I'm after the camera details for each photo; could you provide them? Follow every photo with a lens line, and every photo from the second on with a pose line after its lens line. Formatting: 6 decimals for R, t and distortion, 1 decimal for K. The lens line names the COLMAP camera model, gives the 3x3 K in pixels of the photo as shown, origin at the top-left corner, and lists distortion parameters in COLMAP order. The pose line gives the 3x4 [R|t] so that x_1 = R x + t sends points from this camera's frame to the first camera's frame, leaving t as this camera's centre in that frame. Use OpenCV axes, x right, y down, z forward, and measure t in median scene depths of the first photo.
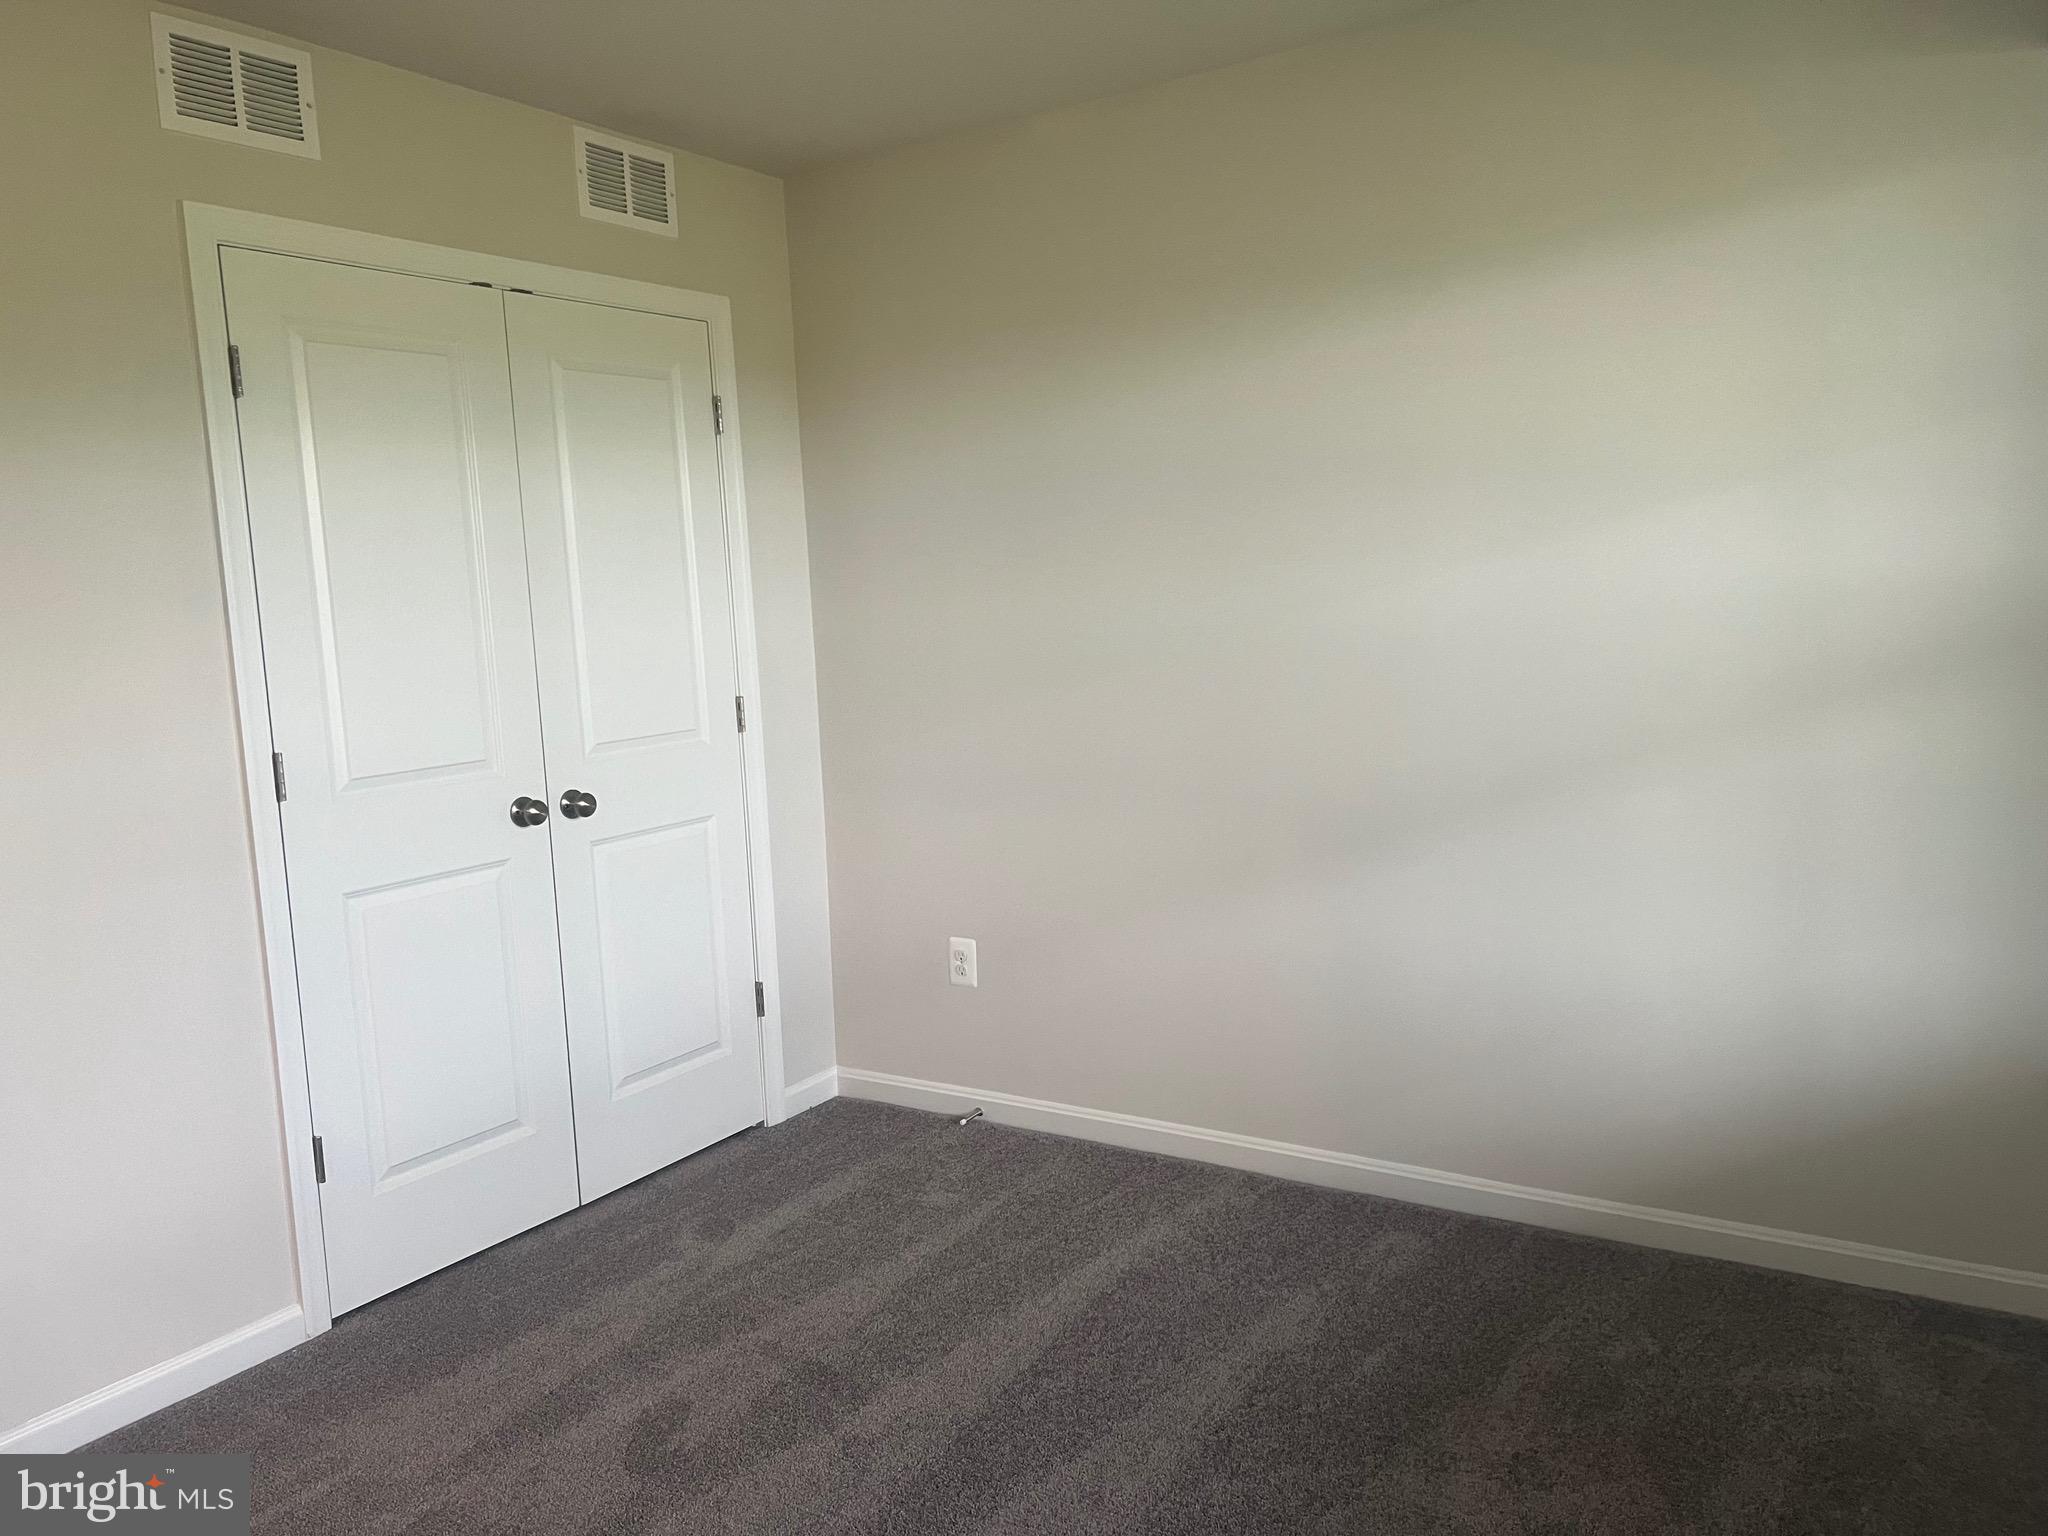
lens RADIAL K [[1569.2, 0, 1012.8], [0, 1569.2, 760.8], [0, 0, 1]] dist [0.054539, -0.053235]
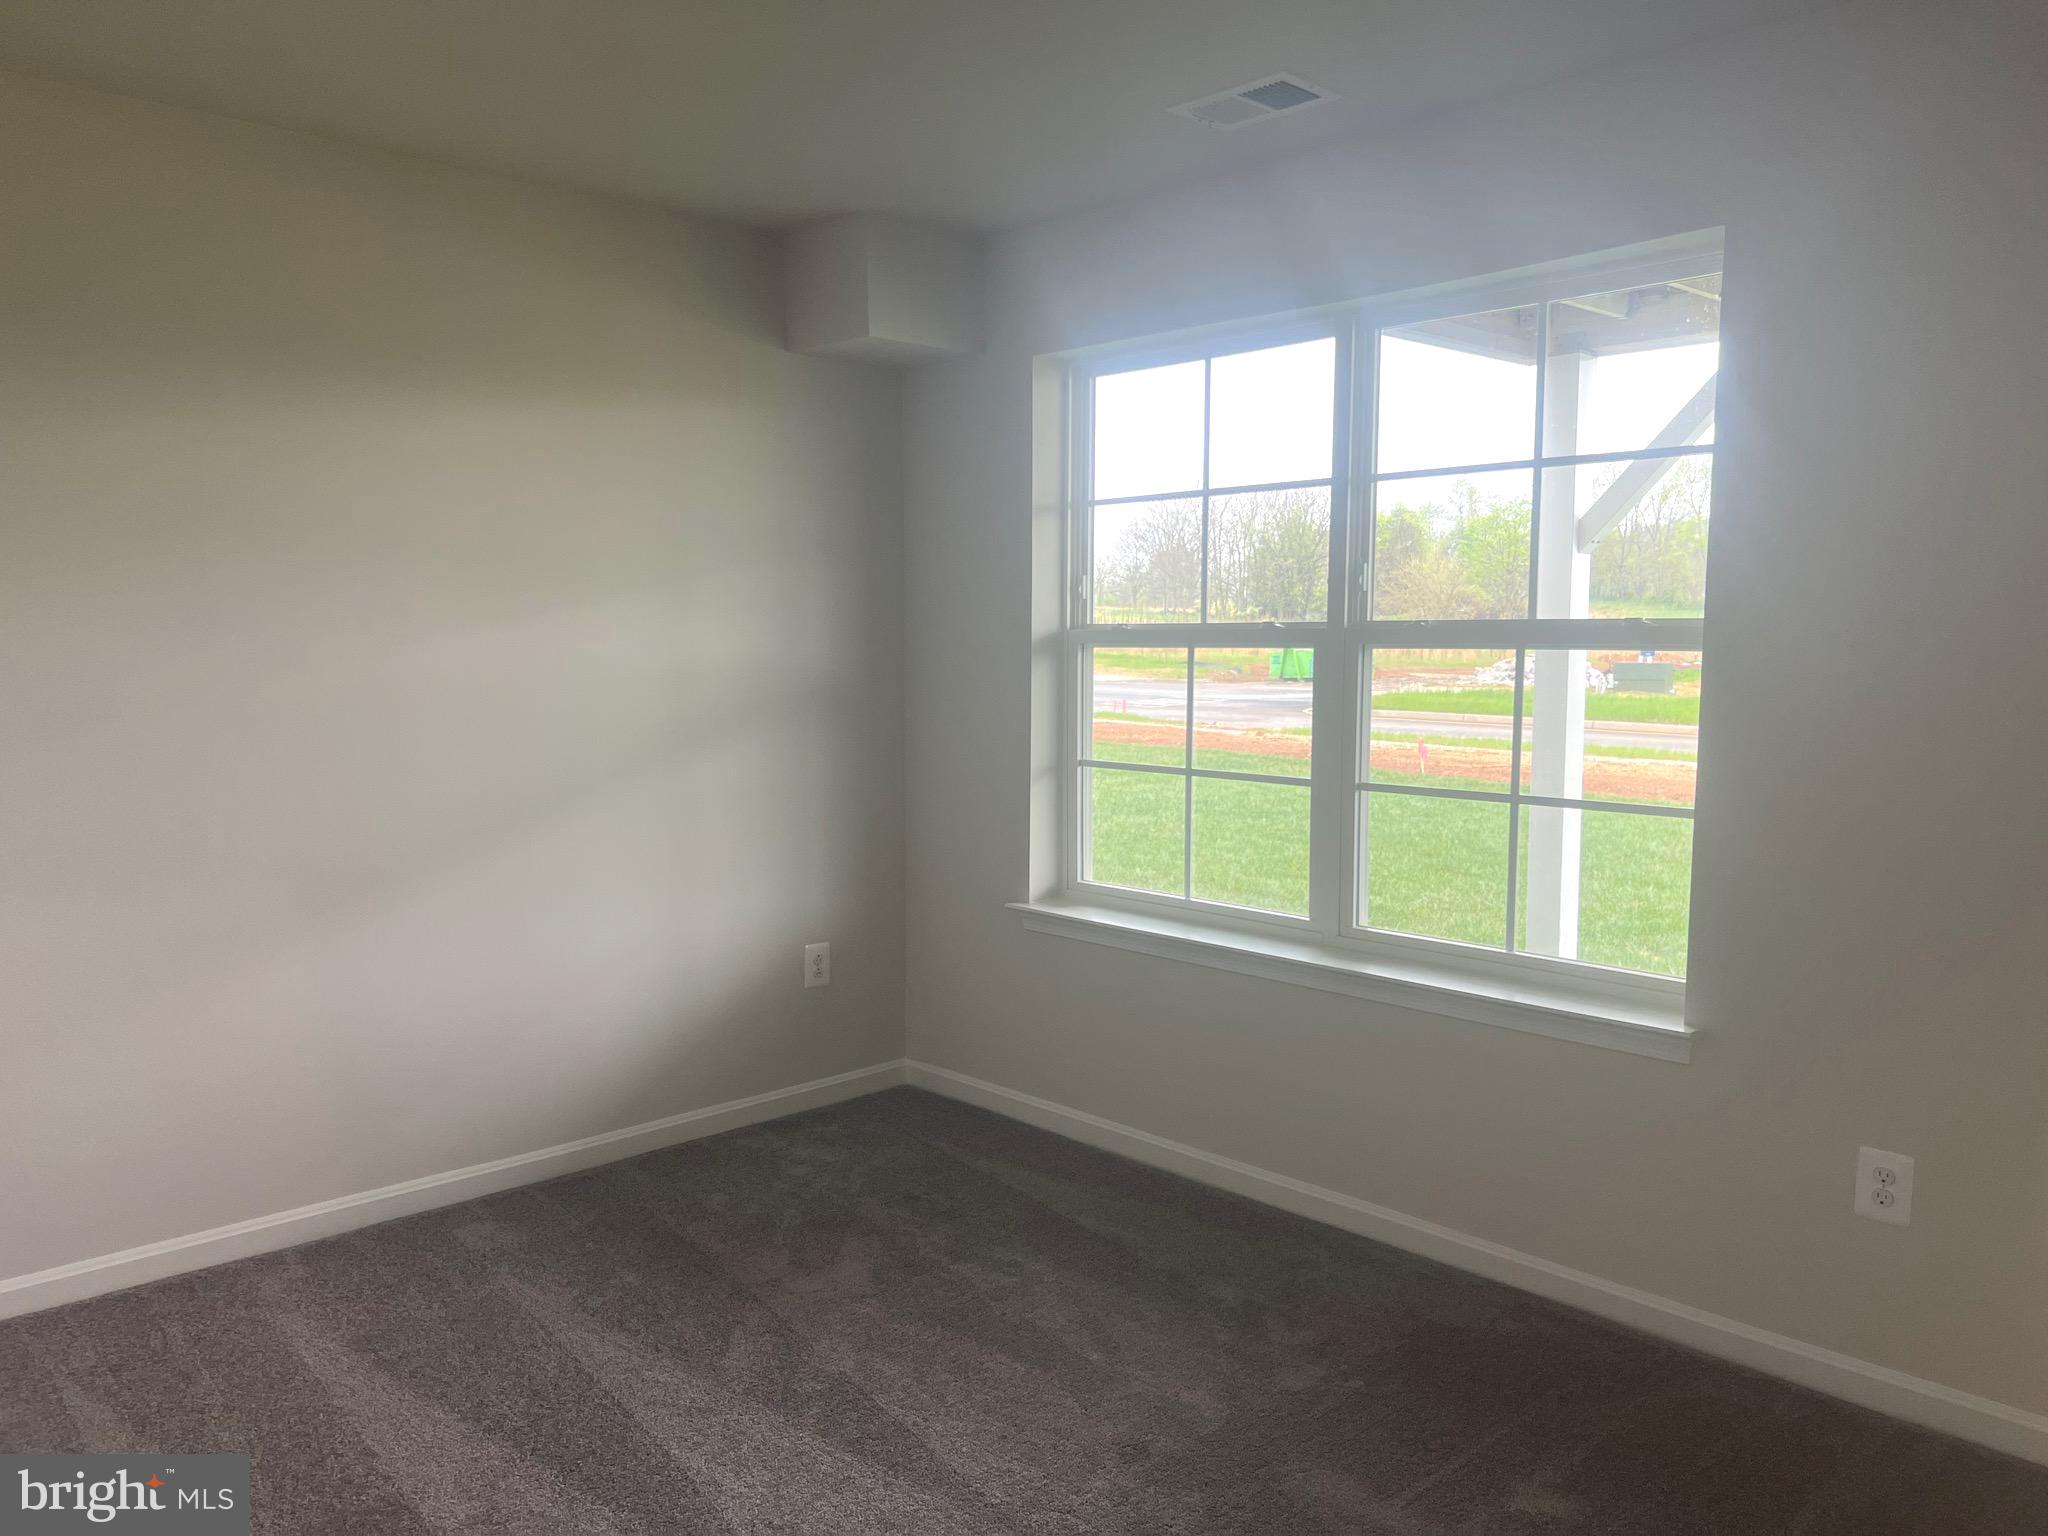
lens RADIAL K [[1569.2, 0, 1022.4], [0, 1569.2, 762.1], [0, 0, 1]] dist [0.054539, -0.053235]
pose [[0.195439, -0.028294, 0.980308, -0.810615], [0.090065, 0.995878, 0.010787, -0.010213], [-0.976572, 0.086183, 0.197181, 0.368243]]
